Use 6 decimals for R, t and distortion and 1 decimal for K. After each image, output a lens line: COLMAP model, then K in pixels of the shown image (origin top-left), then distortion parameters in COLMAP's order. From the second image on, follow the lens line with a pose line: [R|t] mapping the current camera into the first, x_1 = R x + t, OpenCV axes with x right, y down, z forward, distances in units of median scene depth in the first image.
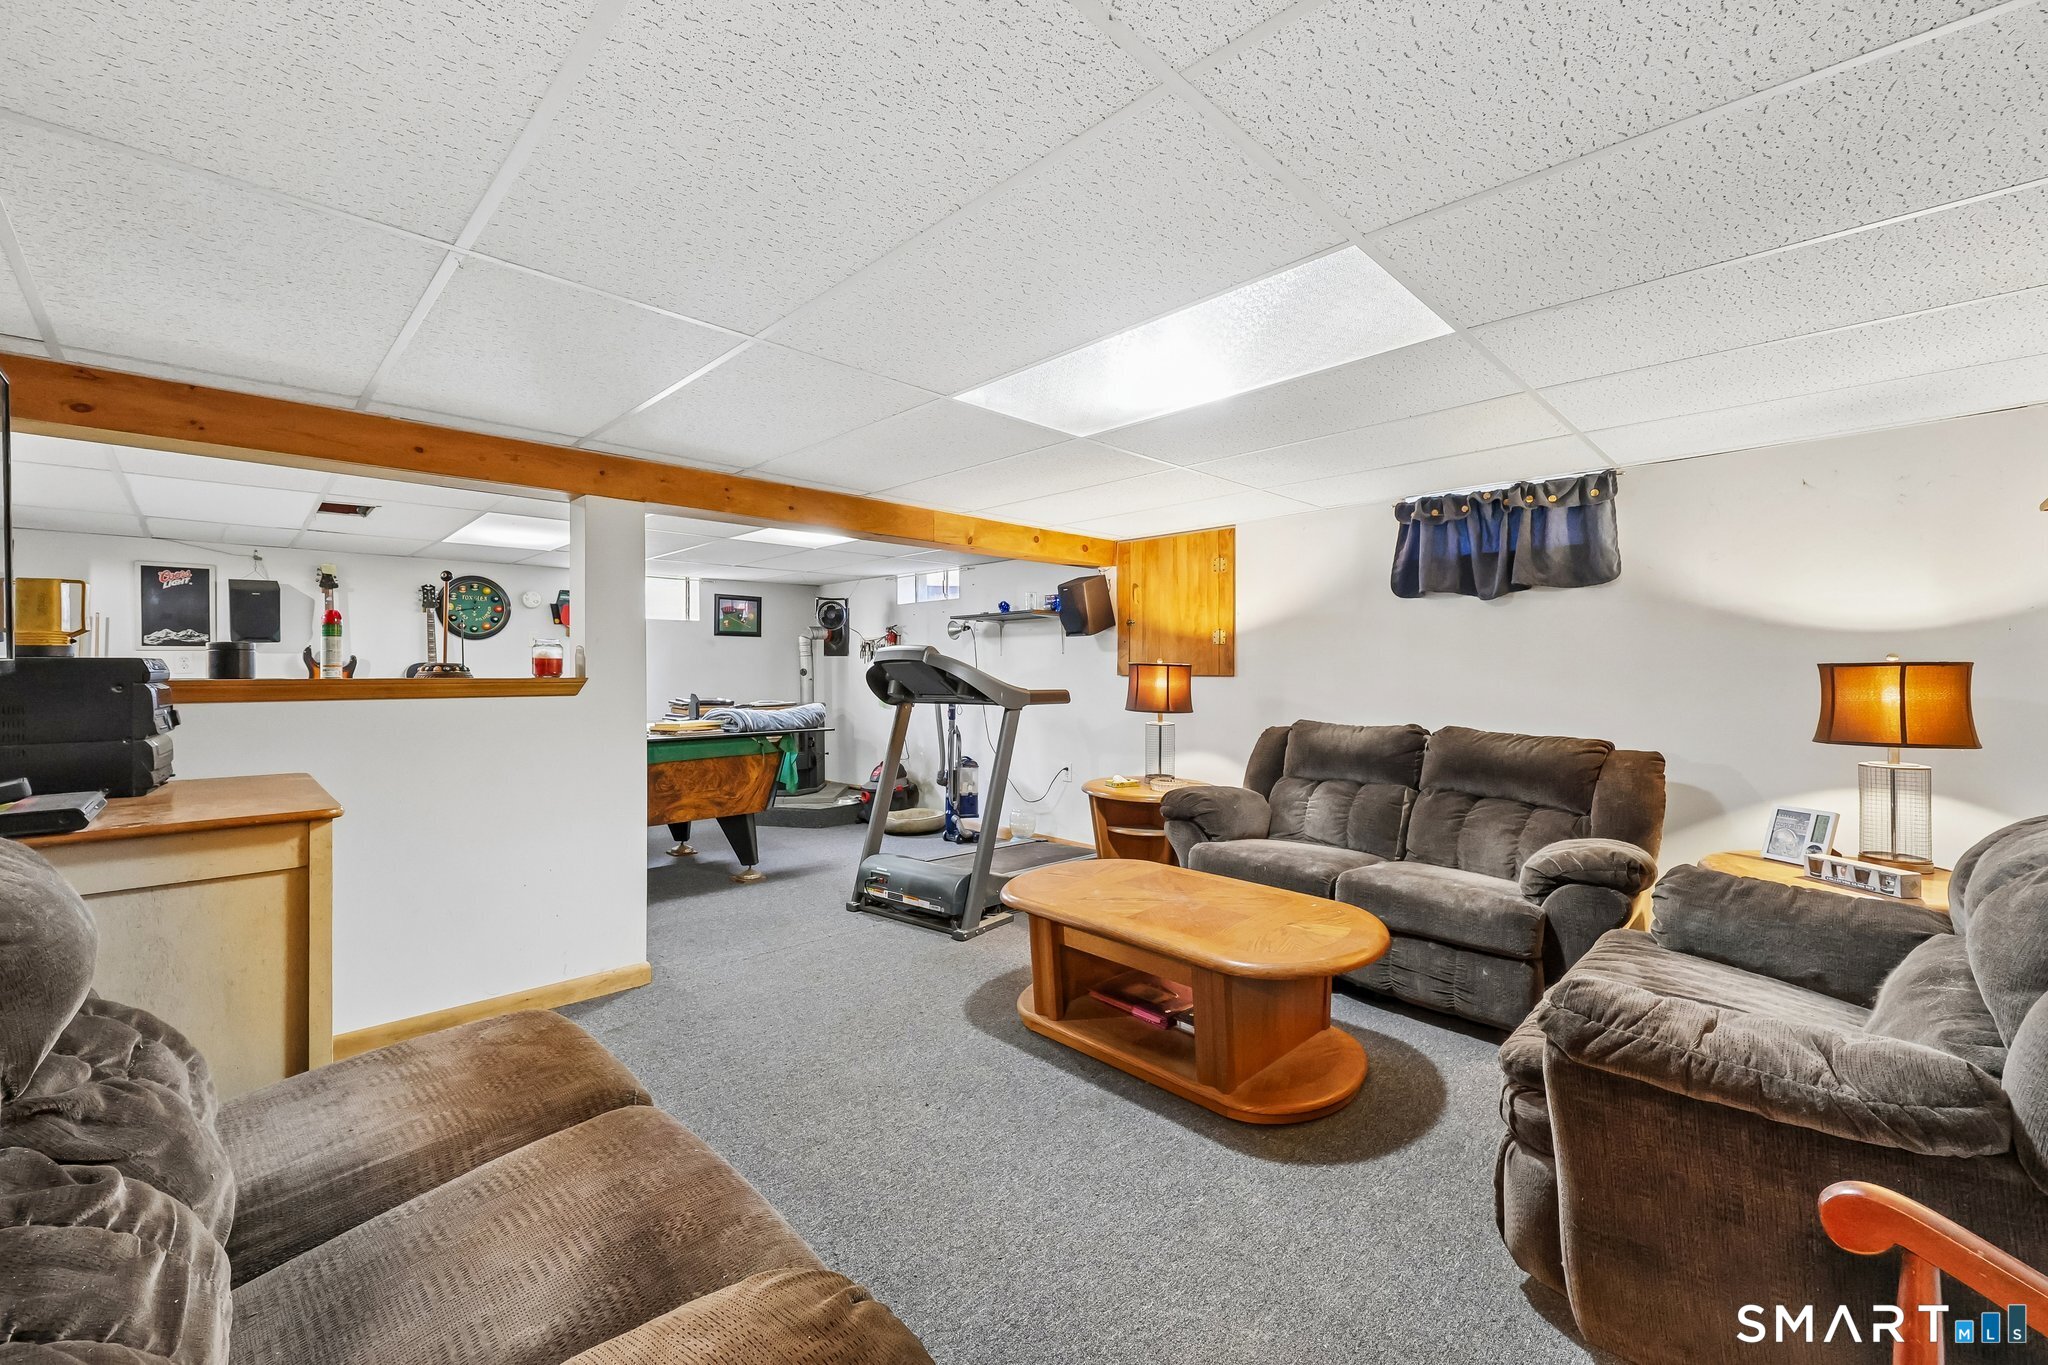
lens RADIAL K [[840.3, 0, 1025.5], [0, 840.3, 676.3], [0, 0, 1]] dist [-0.001332, 0.000976]
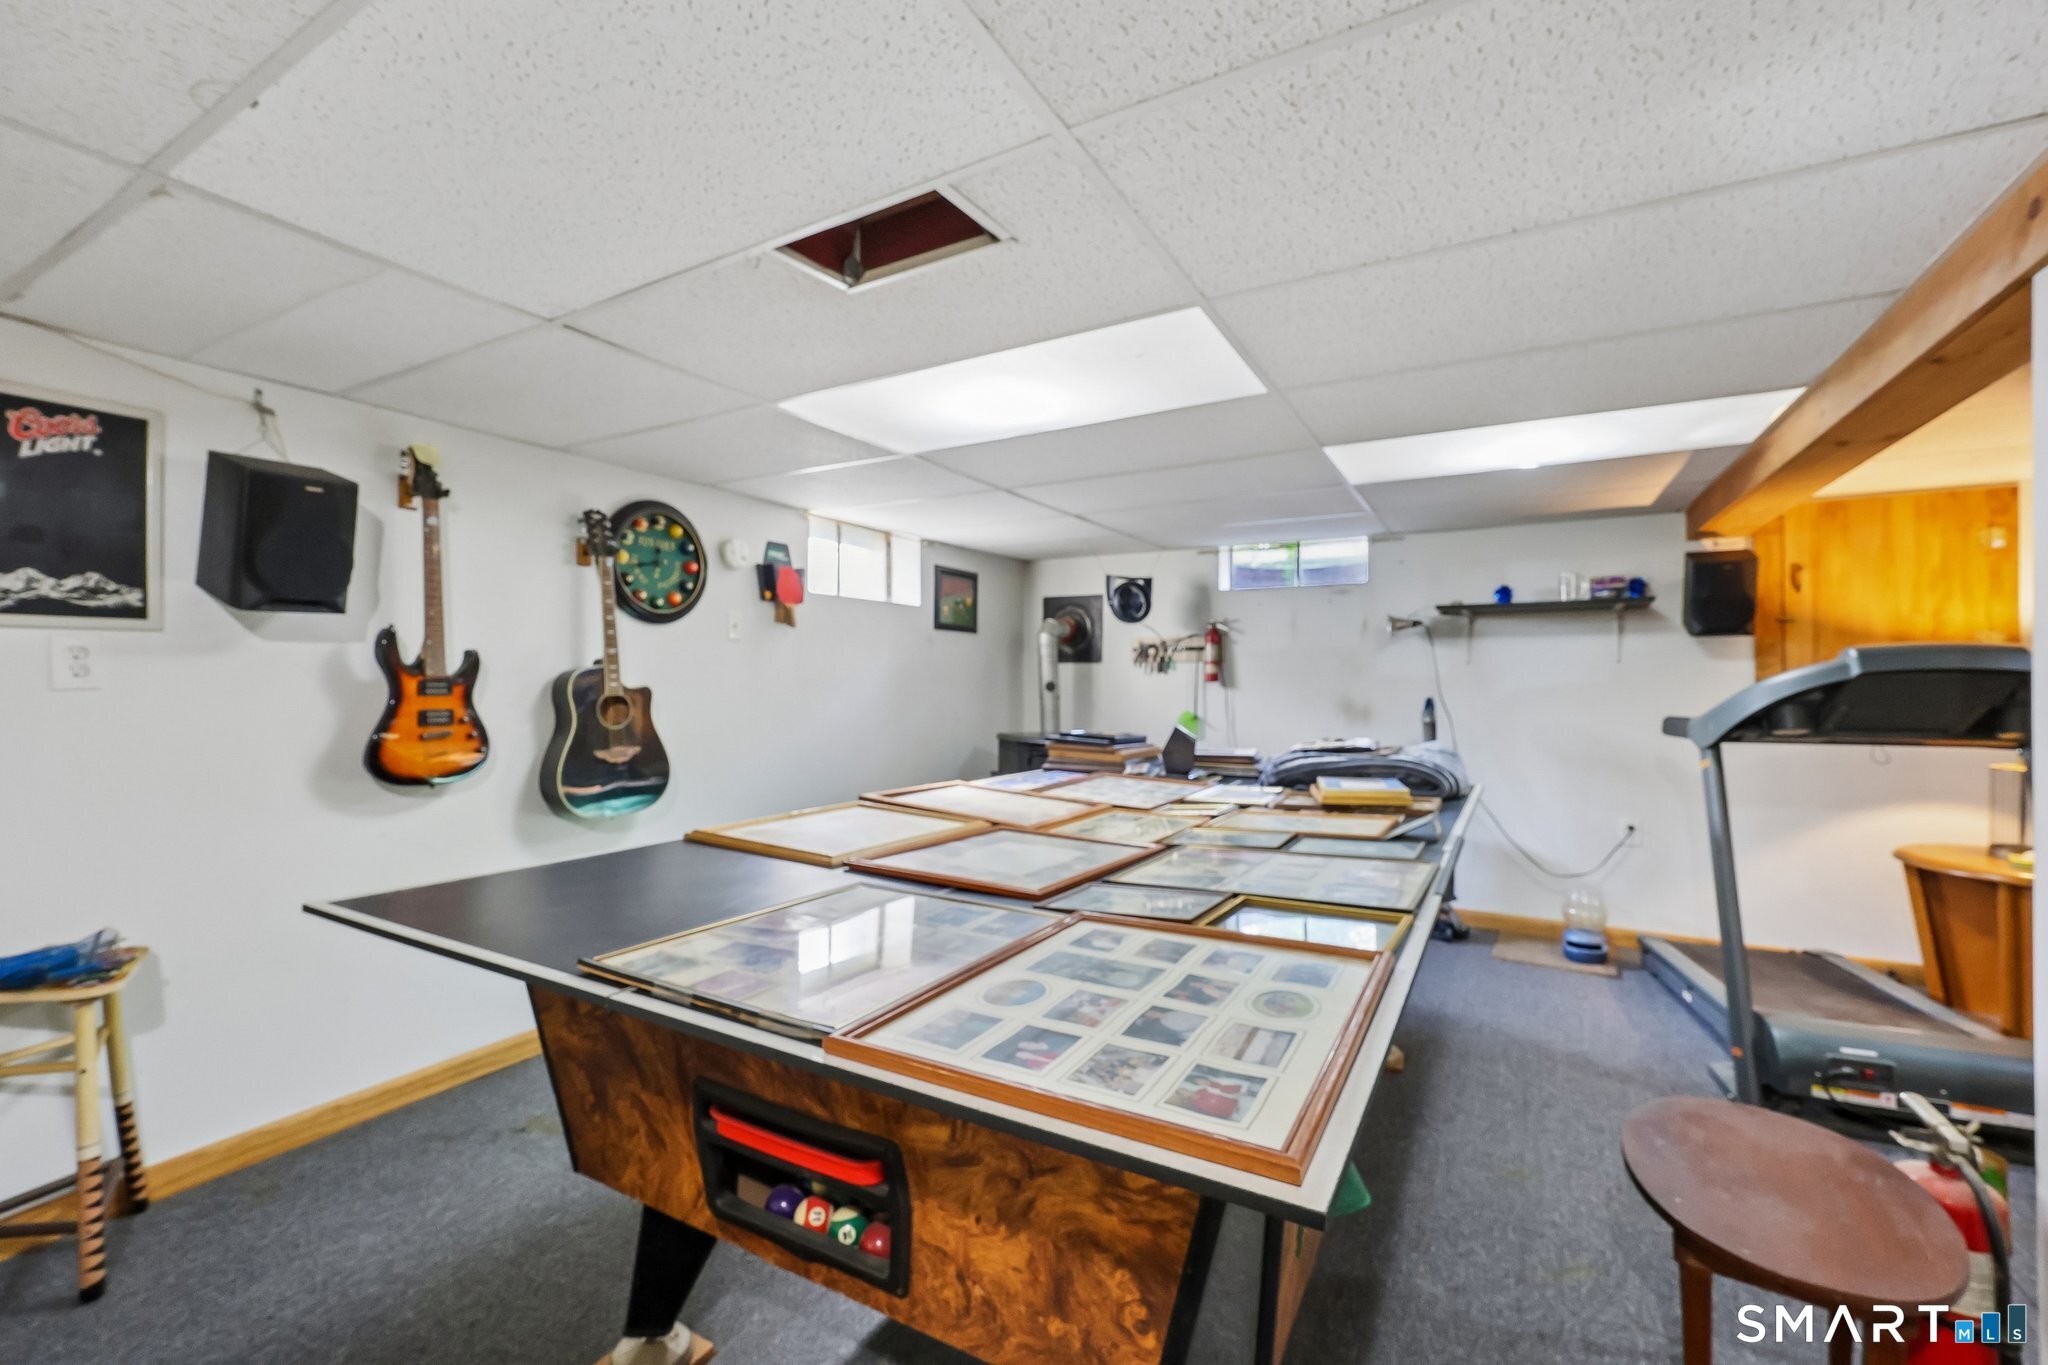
lens RADIAL K [[840.3, 0, 1029.1], [0, 840.3, 682.6], [0, 0, 1]] dist [-0.001332, 0.000976]
pose [[0.959331, 0.003662, 0.282261, -0.610514], [-0.001709, 0.999973, -0.007165, -0.003815], [-0.282280, 0.006391, 0.959311, 0.453885]]
